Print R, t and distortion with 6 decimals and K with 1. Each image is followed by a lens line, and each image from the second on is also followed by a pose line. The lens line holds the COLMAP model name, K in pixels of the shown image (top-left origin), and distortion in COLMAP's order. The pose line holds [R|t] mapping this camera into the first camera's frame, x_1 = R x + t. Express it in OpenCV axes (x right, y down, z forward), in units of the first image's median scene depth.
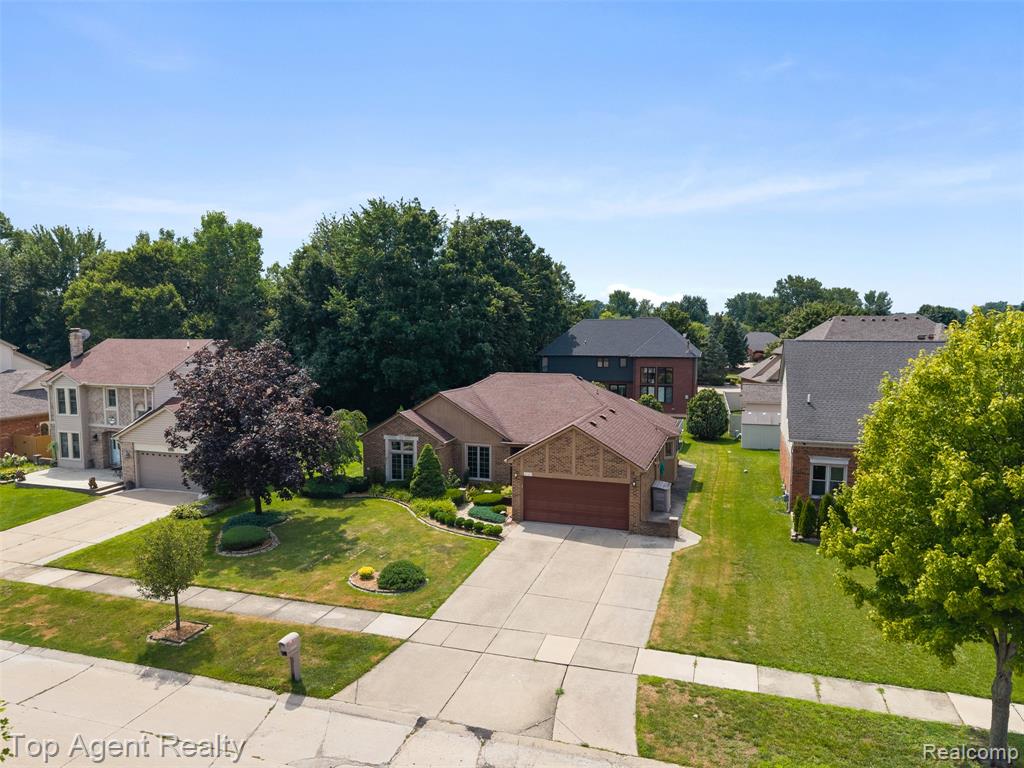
lens RADIAL K [[685.8, 0, 512.0], [0, 685.8, 384.0], [0, 0, 1]] dist [0.028184, -0.027440]
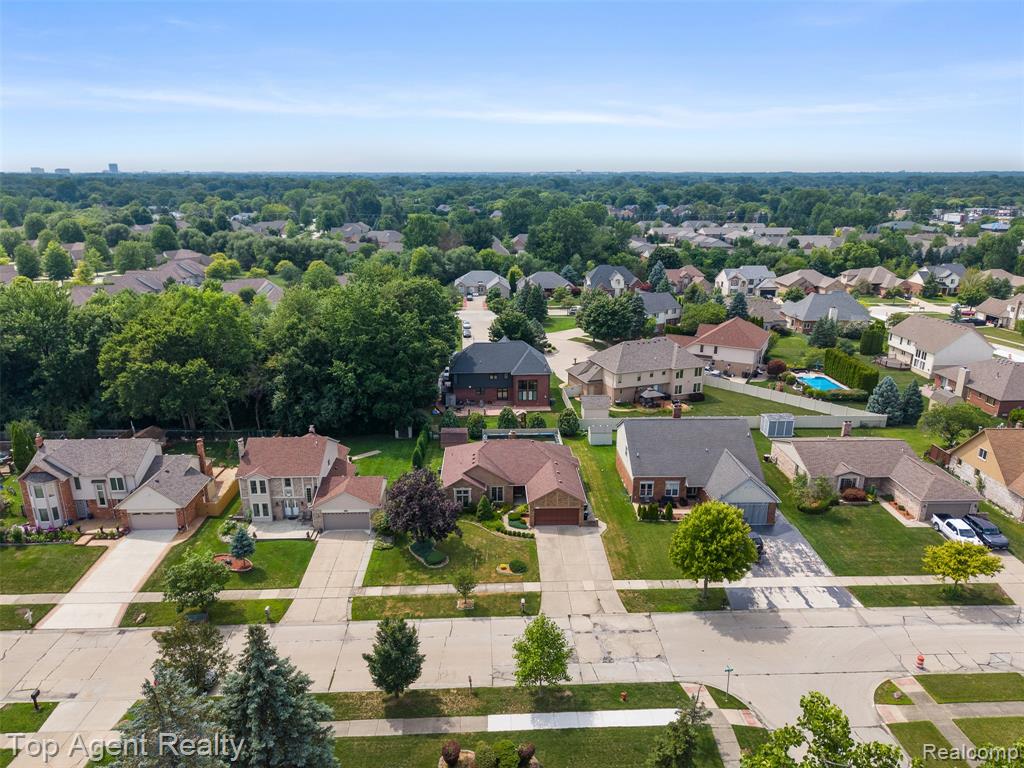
lens RADIAL K [[682.9, 0, 512.0], [0, 682.9, 384.0], [0, 0, 1]] dist [0.042889, -0.031217]
pose [[0.937894, -0.098551, 0.332631, -0.775688], [0.028244, 0.977311, 0.209918, -0.759056], [-0.345772, -0.187486, 0.919397, -1.025298]]
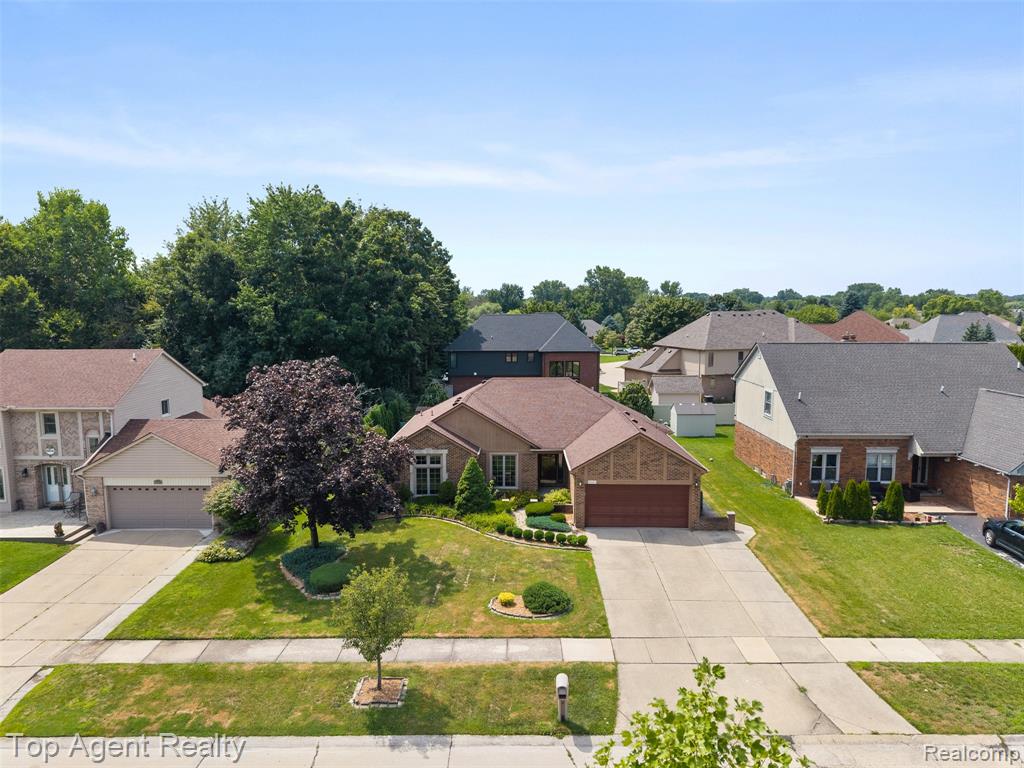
lens RADIAL K [[685.8, 0, 512.0], [0, 685.8, 384.0], [0, 0, 1]] dist [0.028184, -0.027440]
pose [[0.953388, -0.034781, 0.299737, -0.382521], [0.027164, 0.999194, 0.029543, -0.047637], [-0.300523, -0.020024, 0.953564, 0.054315]]
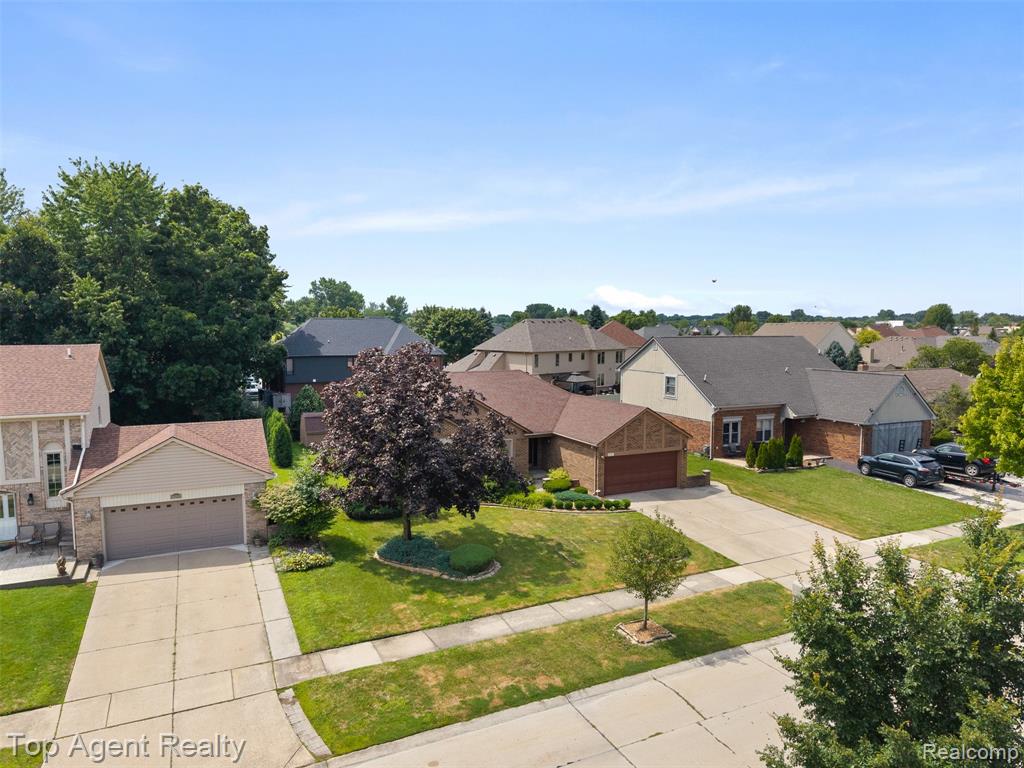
lens RADIAL K [[685.8, 0, 512.0], [0, 685.8, 384.0], [0, 0, 1]] dist [0.028184, -0.027440]
pose [[0.721415, -0.057534, 0.690109, -0.858161], [0.056839, 0.998100, 0.023795, -0.022871], [-0.690167, 0.022059, 0.723314, 0.267044]]
